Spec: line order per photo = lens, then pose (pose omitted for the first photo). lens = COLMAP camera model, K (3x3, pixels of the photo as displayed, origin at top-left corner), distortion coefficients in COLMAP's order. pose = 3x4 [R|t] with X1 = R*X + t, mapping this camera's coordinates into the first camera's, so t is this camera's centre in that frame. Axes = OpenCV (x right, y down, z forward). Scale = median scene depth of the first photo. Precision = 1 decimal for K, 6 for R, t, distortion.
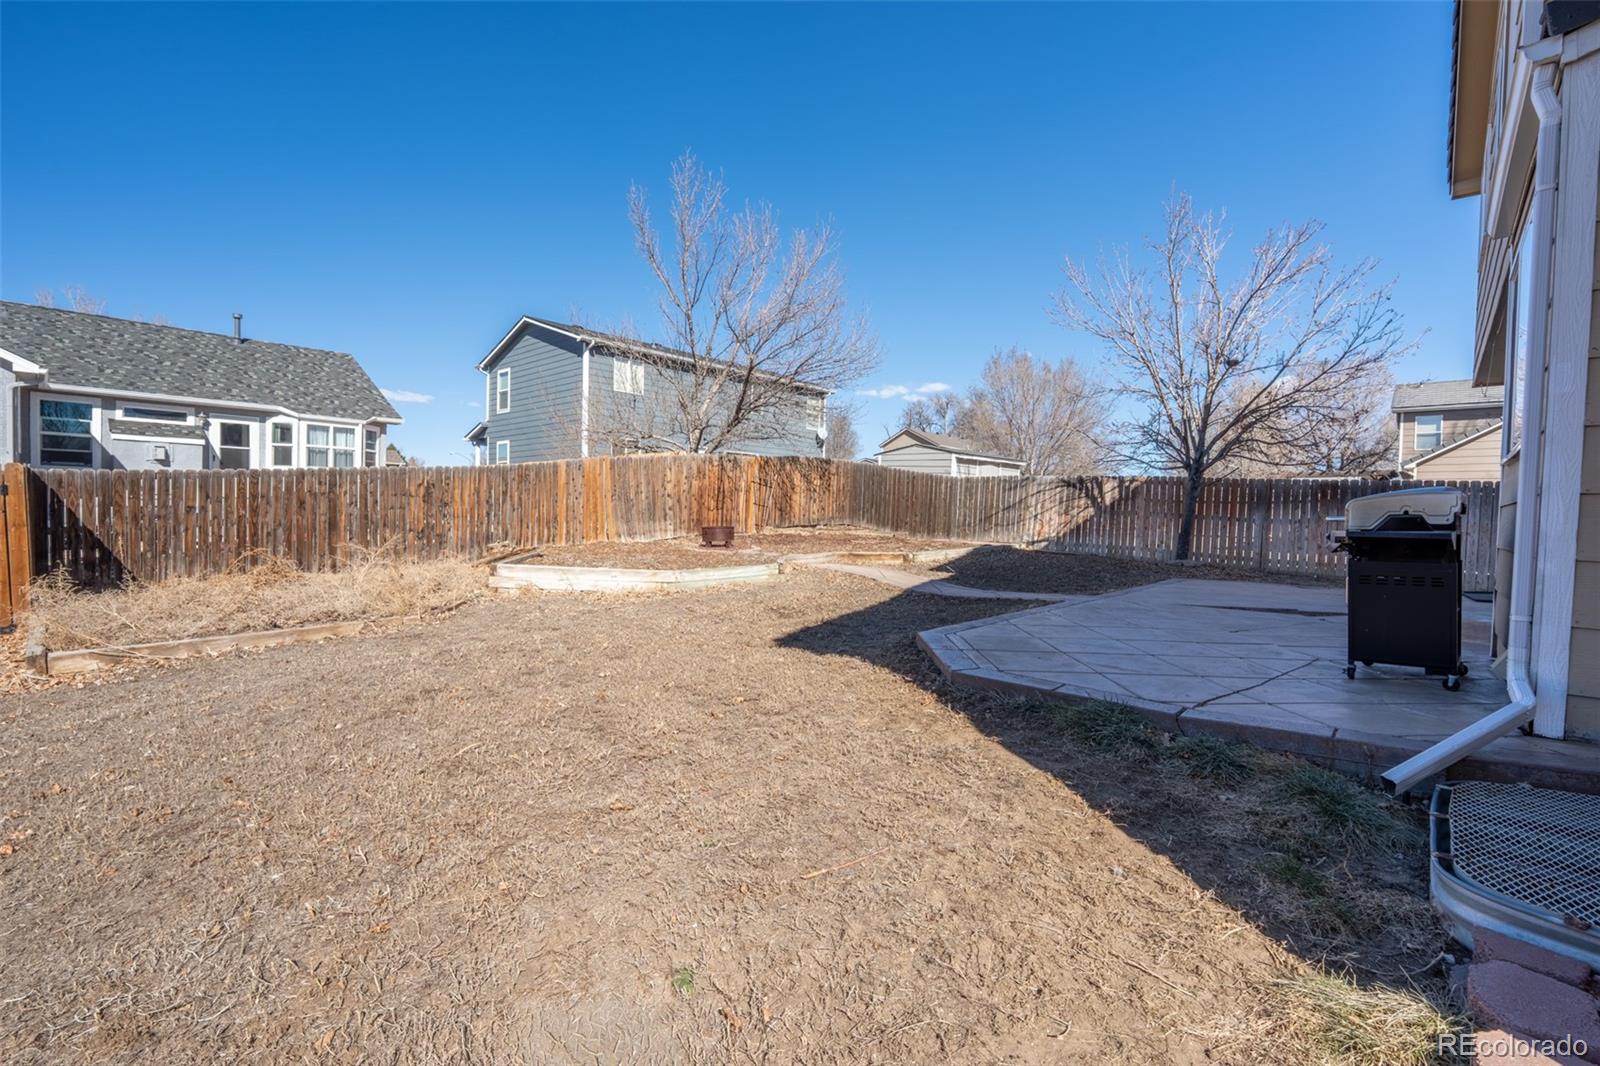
lens RADIAL K [[709.8, 0, 797.4], [0, 709.8, 536.3], [0, 0, 1]] dist [-0.008800, 0.000742]
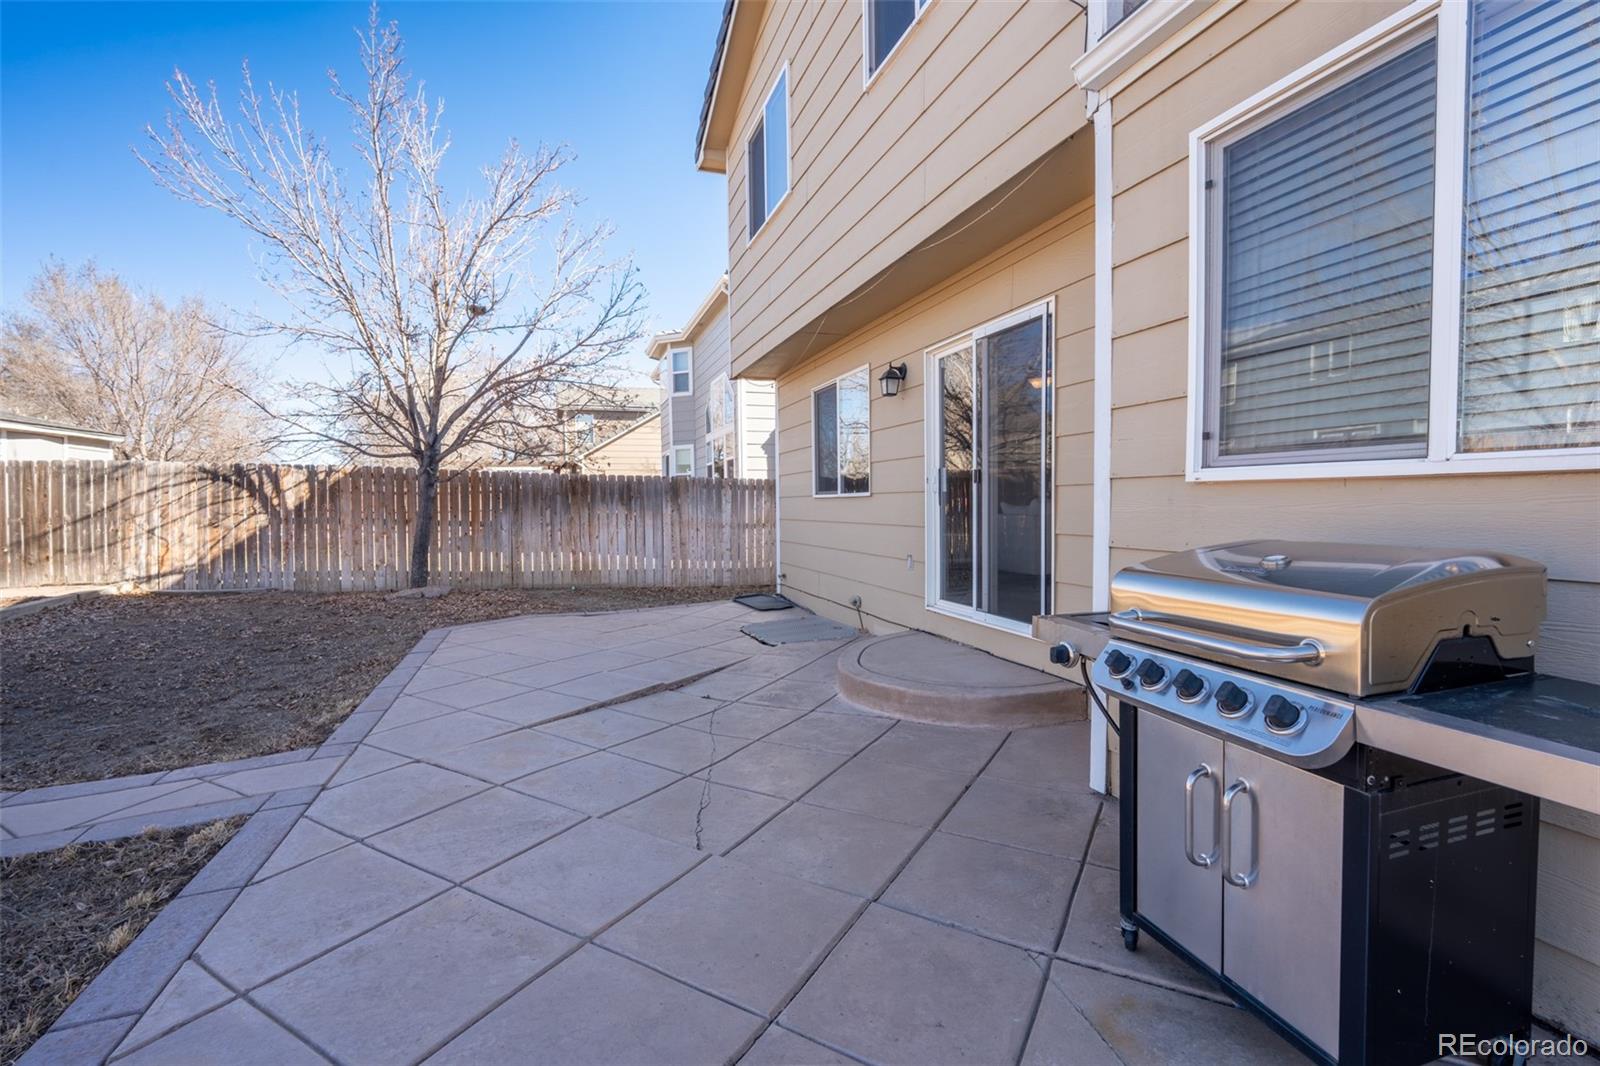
lens RADIAL K [[709.8, 0, 801.7], [0, 709.8, 535.9], [0, 0, 1]] dist [-0.008800, 0.000742]
pose [[0.487287, -0.069846, 0.870444, 0.106841], [0.051989, 0.997348, 0.050924, -0.029596], [-0.871693, 0.020439, 0.489626, 0.290193]]
